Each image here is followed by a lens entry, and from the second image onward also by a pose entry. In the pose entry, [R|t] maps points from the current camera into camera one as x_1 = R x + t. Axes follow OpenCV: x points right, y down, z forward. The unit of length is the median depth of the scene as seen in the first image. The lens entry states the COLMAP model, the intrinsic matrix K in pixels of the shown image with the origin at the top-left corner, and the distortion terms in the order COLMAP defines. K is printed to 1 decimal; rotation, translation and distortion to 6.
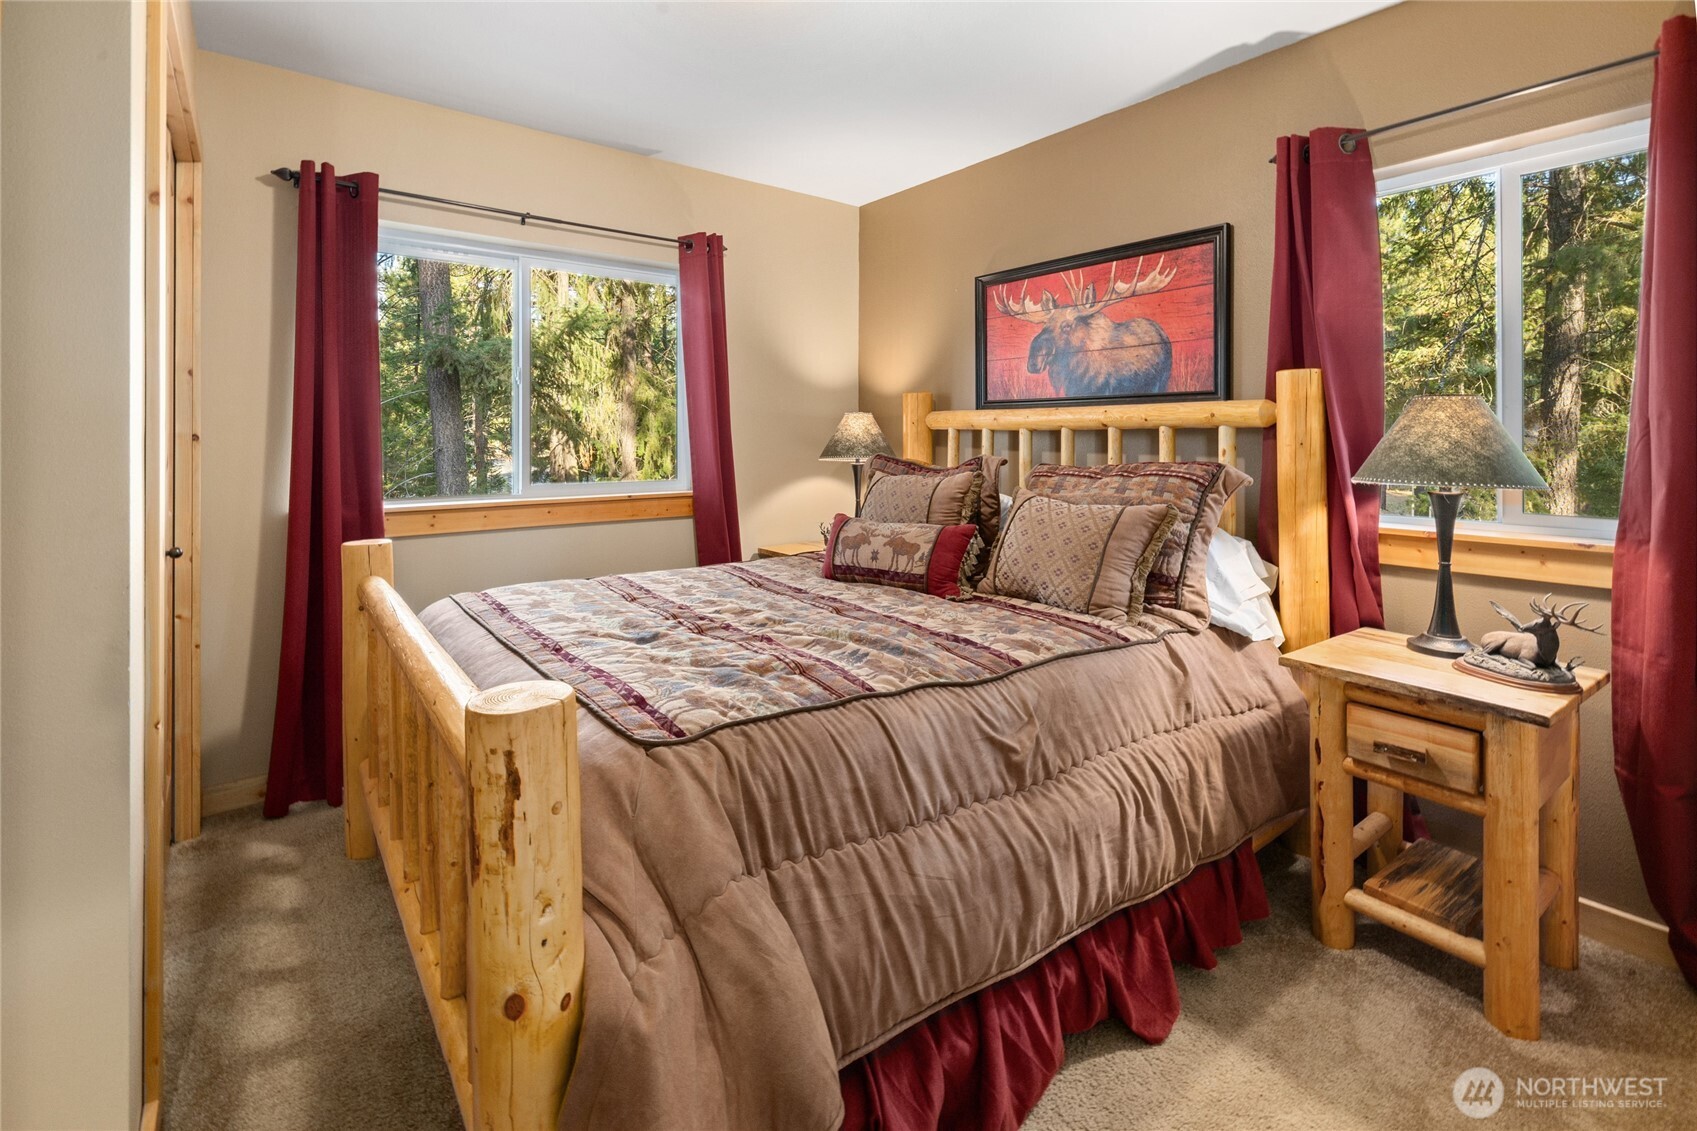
lens RADIAL K [[752.7, 0, 847.8], [0, 752.7, 613.7], [0, 0, 1]] dist [0.001204, 0.000271]
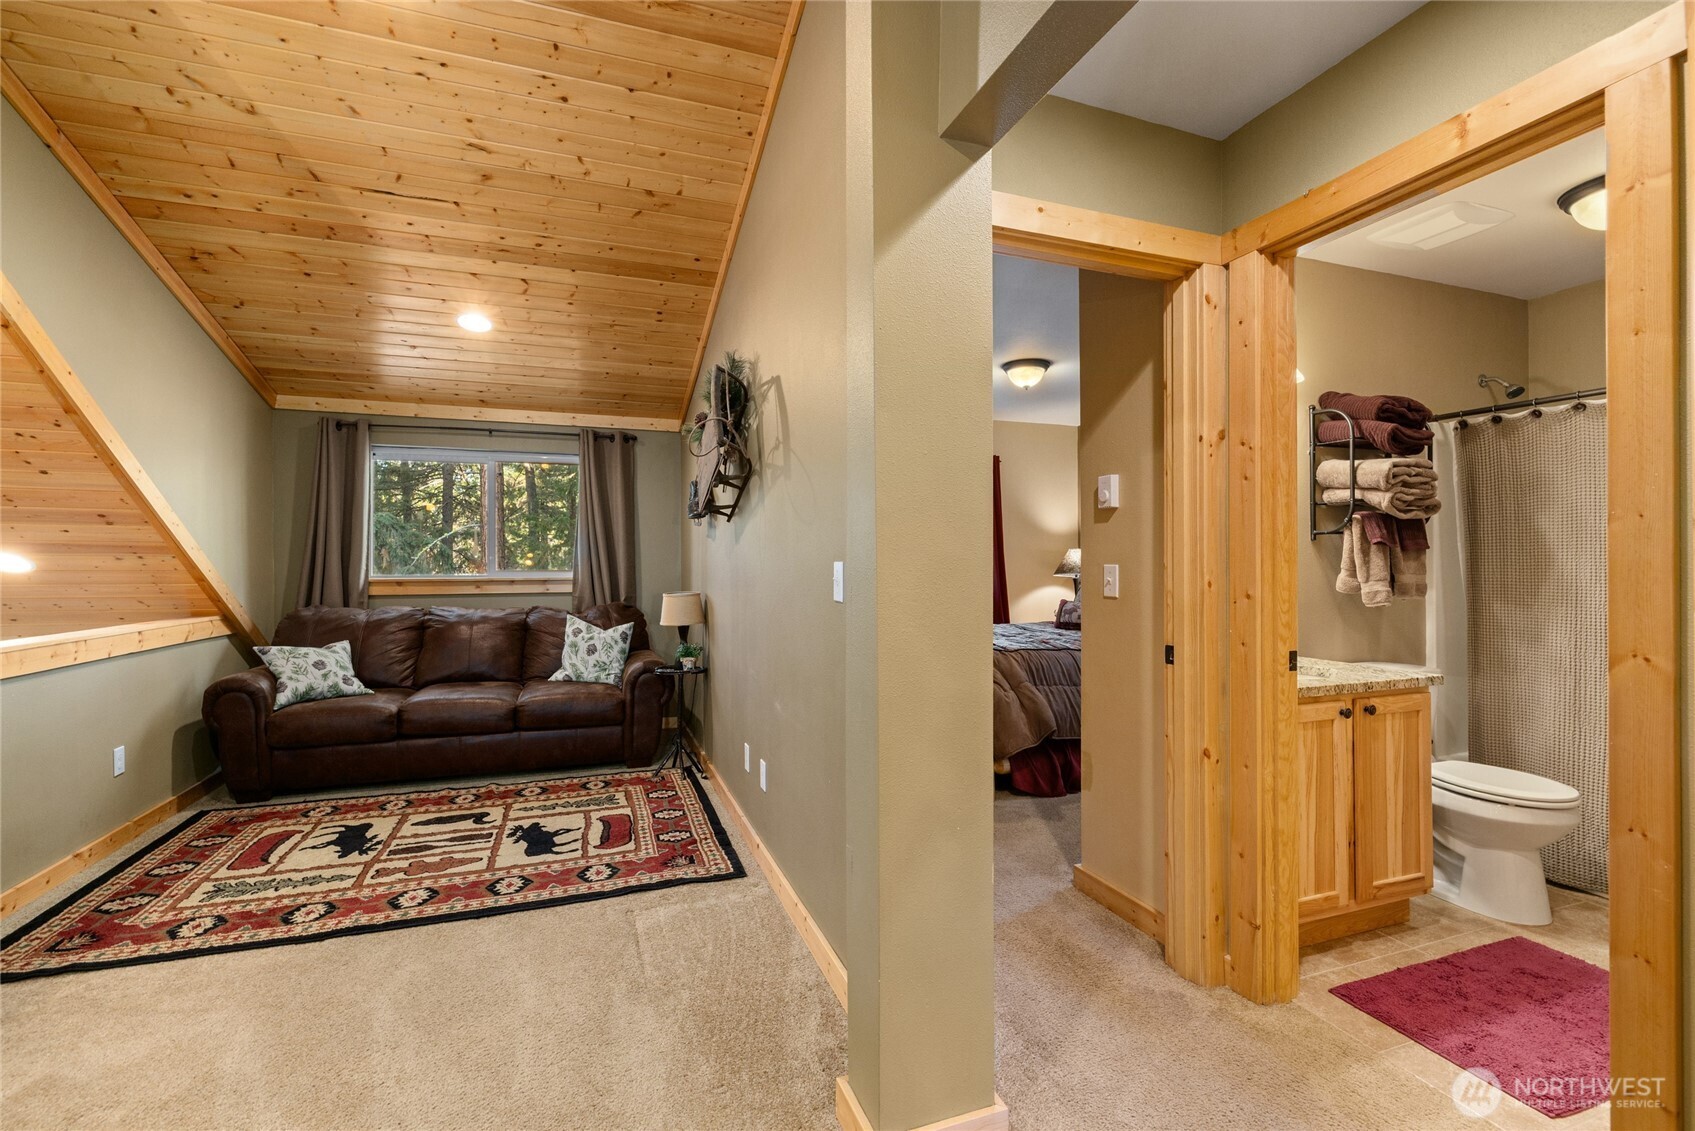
lens RADIAL K [[743.1, 0, 847.9], [0, 743.1, 559.7], [0, 0, 1]] dist [0.001484, 0.000287]
pose [[0.952208, -0.002539, -0.305440, 0.108028], [-0.068019, 0.973094, -0.220139, 0.539440], [0.297781, 0.230393, 0.926415, -2.350693]]
